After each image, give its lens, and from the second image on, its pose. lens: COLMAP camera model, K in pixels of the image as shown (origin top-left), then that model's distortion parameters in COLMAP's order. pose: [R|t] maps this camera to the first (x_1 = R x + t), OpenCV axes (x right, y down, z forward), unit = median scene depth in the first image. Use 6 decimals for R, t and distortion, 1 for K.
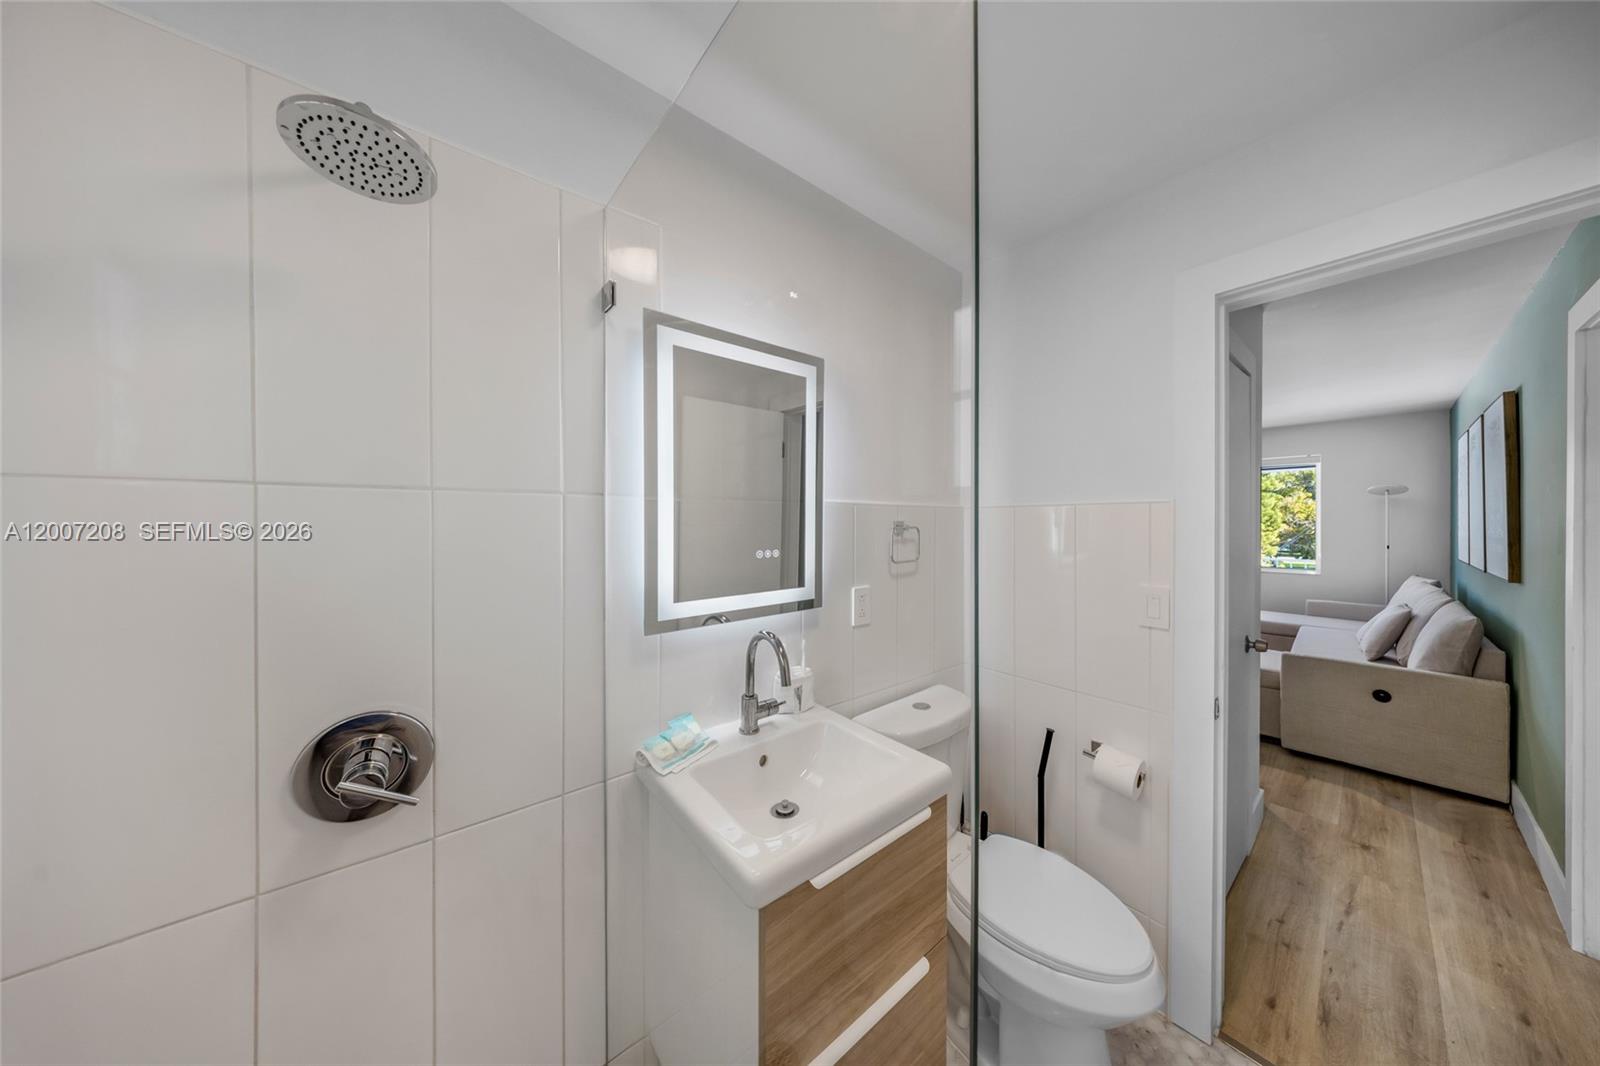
lens RADIAL K [[468.5, 0, 806.6], [0, 468.5, 522.6], [0, 0, 1]] dist [0.000507, 0.000018]
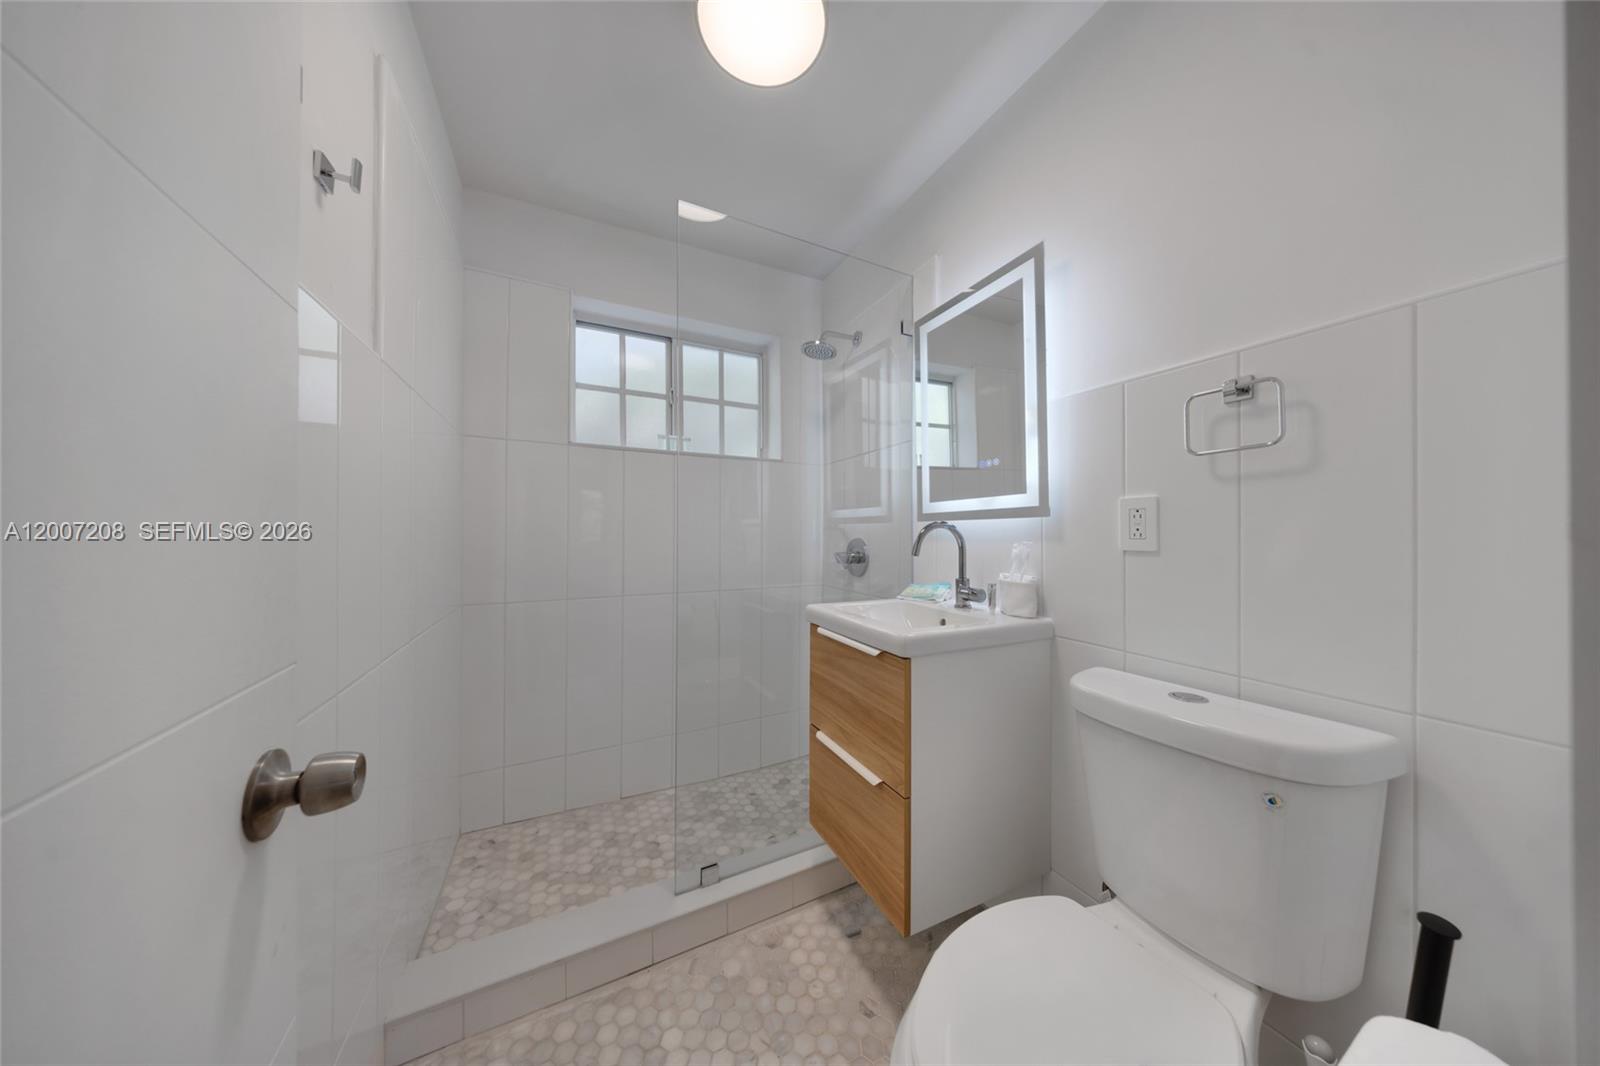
lens RADIAL K [[468.5, 0, 808.8], [0, 468.5, 533.3], [0, 0, 1]] dist [0.000507, 0.000018]
pose [[-0.220169, -0.005942, -0.975444, 1.076334], [-0.006315, 0.999969, -0.004666, 0.236540], [0.975441, 0.005132, -0.220200, 0.805059]]
